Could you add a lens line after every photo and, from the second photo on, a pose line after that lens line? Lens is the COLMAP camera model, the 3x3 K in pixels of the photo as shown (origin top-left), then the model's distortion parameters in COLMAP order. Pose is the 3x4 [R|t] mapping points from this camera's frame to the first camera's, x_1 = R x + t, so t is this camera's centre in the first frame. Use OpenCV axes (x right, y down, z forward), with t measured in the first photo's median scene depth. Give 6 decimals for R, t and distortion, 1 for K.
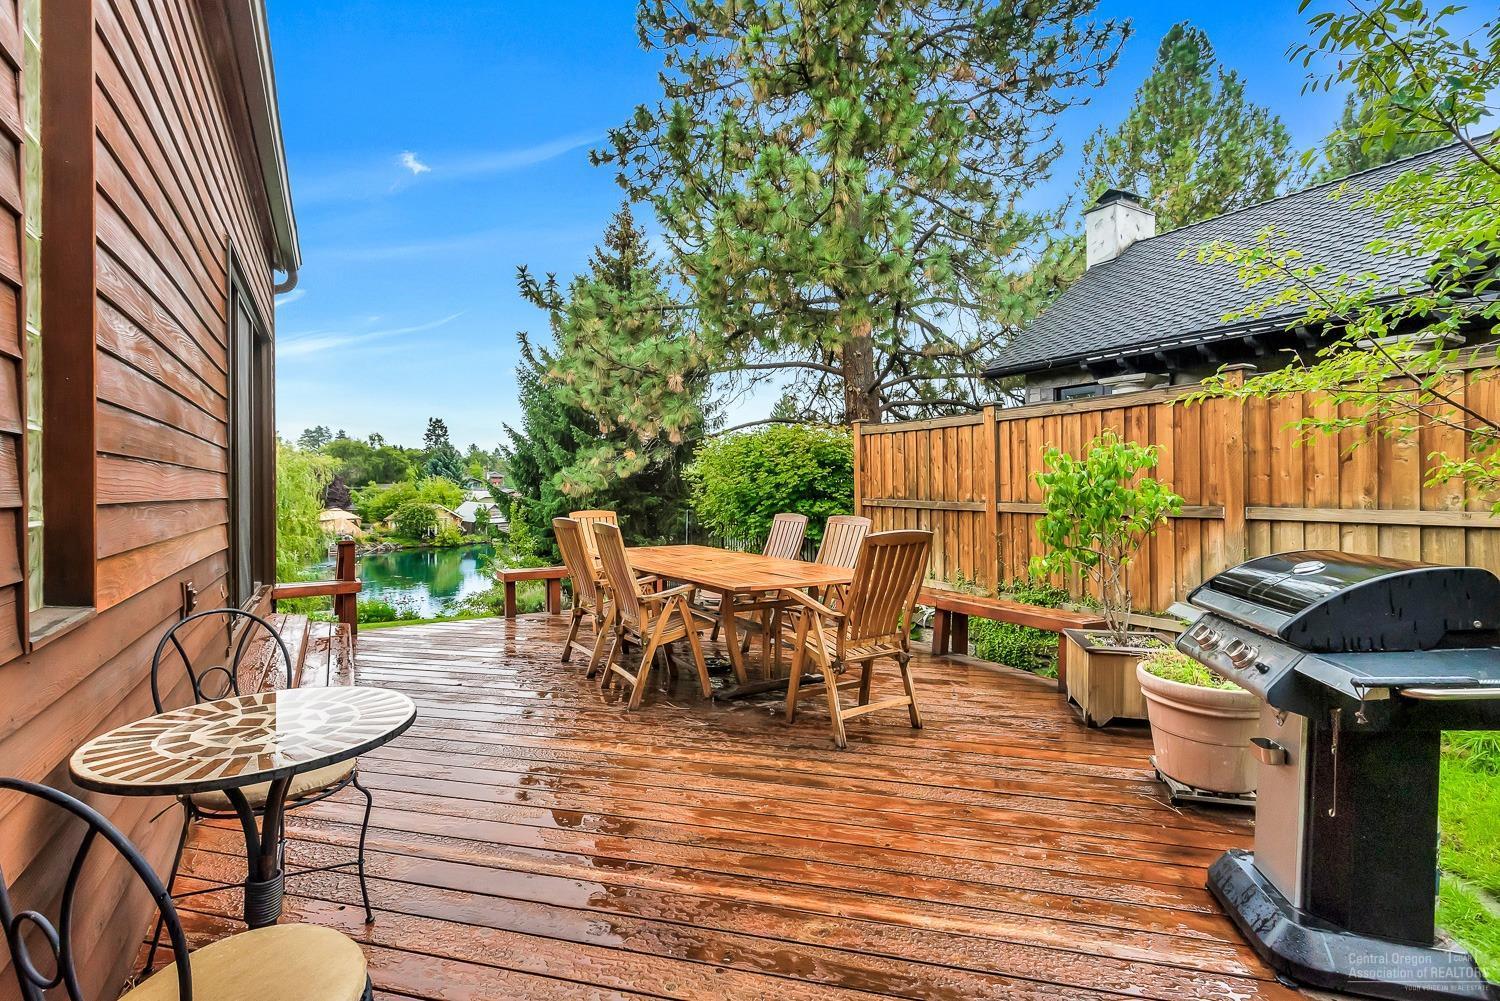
lens RADIAL K [[712.8, 0, 743.8], [0, 712.8, 496.2], [0, 0, 1]] dist [-0.005146, -0.000693]
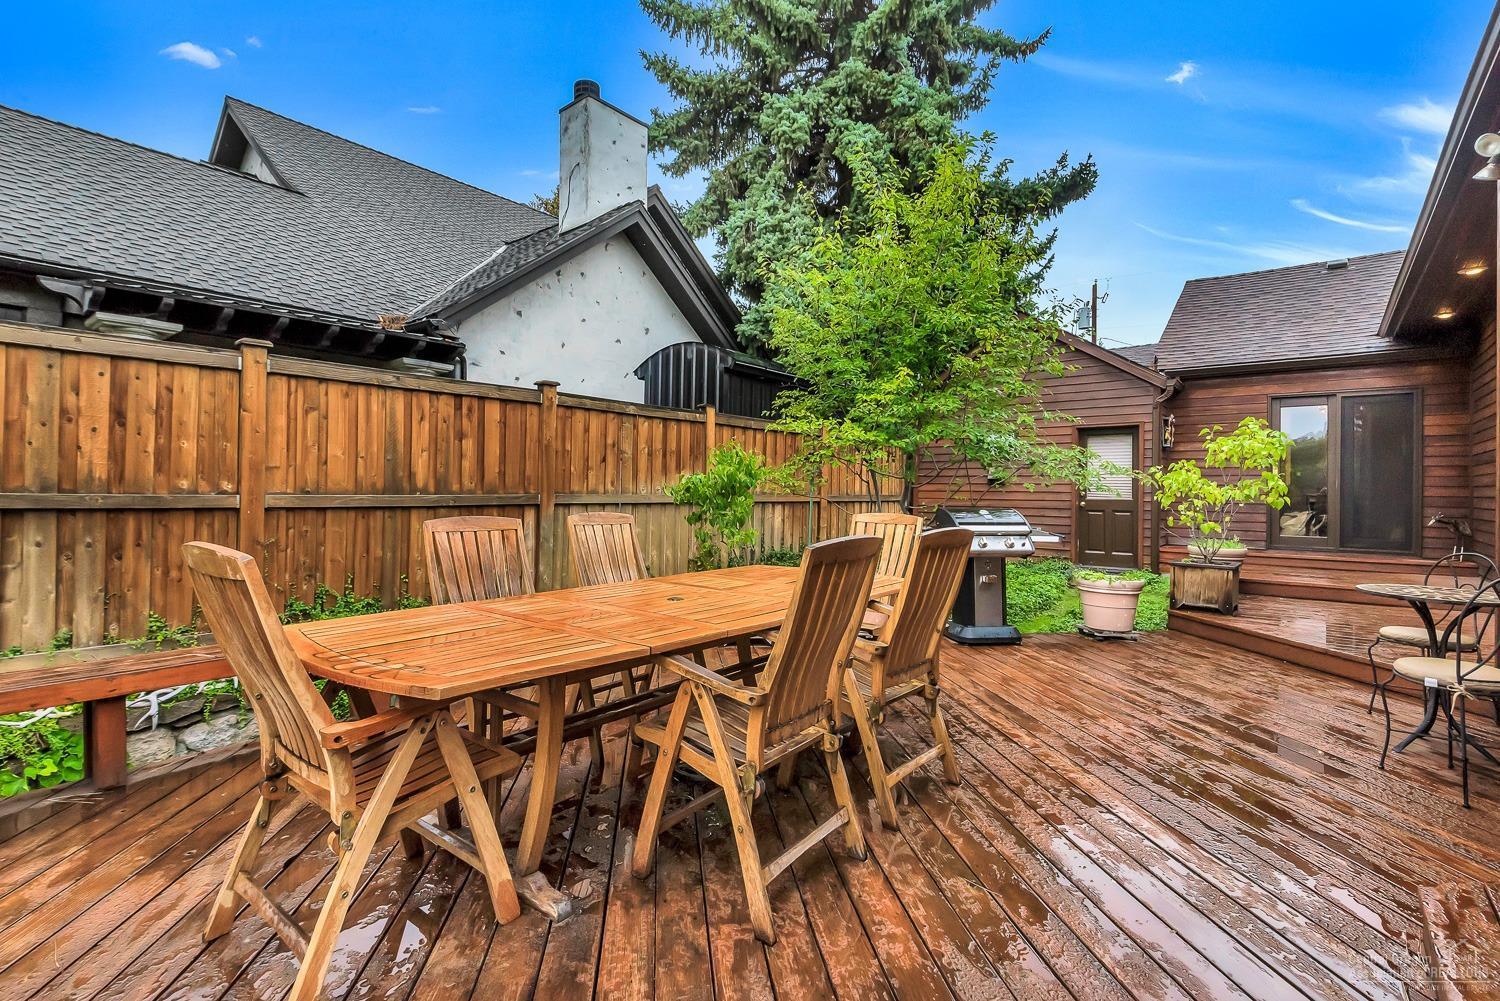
lens RADIAL K [[712.8, 0, 742.4], [0, 712.8, 488.5], [0, 0, 1]] dist [-0.005146, -0.000693]
pose [[-0.363749, 0.001422, 0.931496, -0.621646], [0.003090, 0.999995, -0.000320, 0.007333], [-0.931492, 0.002762, -0.363752, 1.223035]]
